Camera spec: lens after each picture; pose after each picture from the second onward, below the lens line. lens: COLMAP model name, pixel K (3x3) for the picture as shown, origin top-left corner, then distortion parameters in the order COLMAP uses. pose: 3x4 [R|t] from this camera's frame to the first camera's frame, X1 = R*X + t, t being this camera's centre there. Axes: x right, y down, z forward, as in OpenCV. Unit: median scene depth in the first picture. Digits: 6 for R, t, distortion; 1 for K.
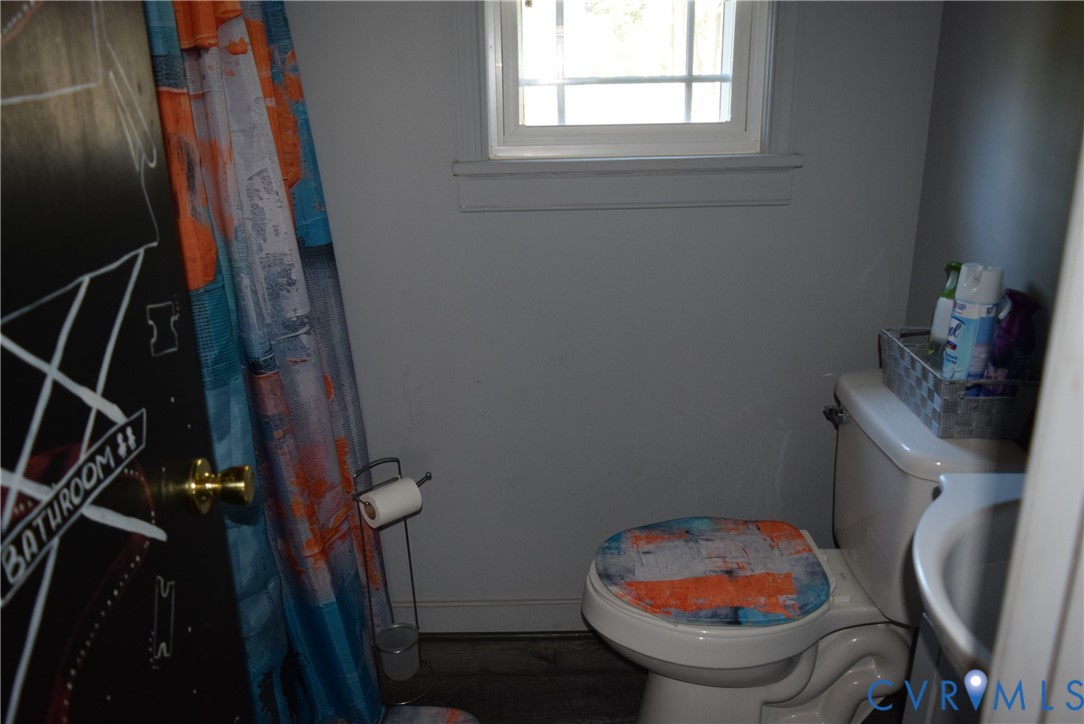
lens RADIAL K [[840.2, 0, 539.7], [0, 840.2, 363.7], [0, 0, 1]] dist [-0.023962, 0.014541]
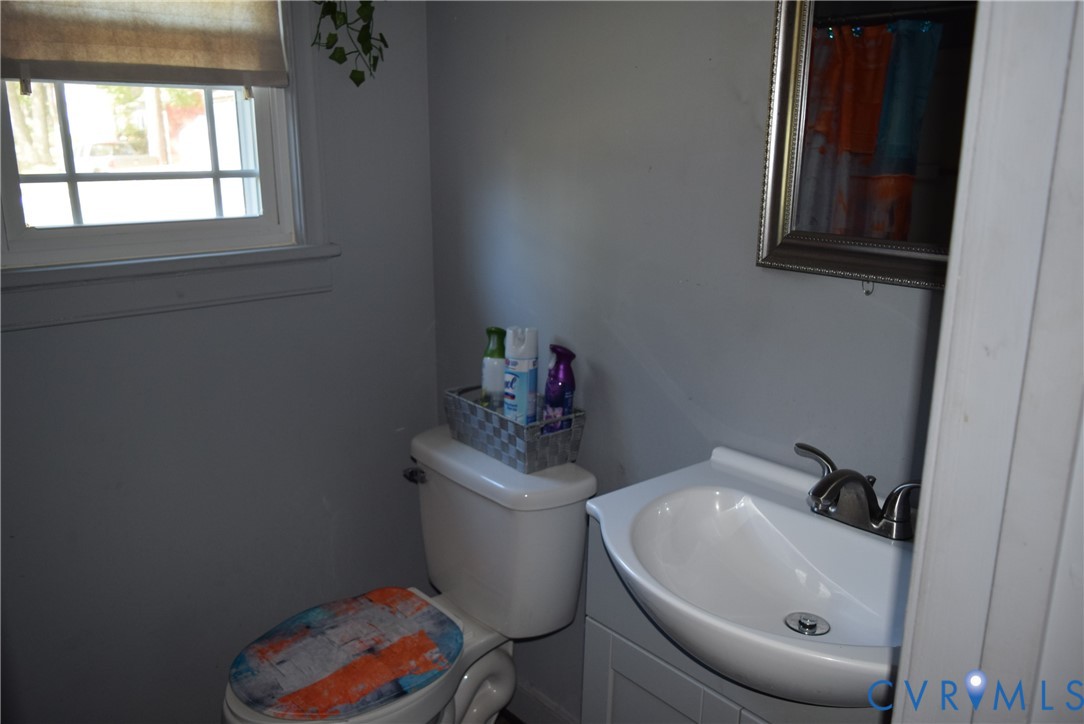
lens RADIAL K [[840.2, 0, 539.7], [0, 840.2, 363.7], [0, 0, 1]] dist [-0.023962, 0.014541]
pose [[0.751326, -0.147282, 0.643287, -0.226088], [0.194201, 0.980959, -0.002224, -0.052423], [-0.630711, 0.126598, 0.765622, 0.041577]]
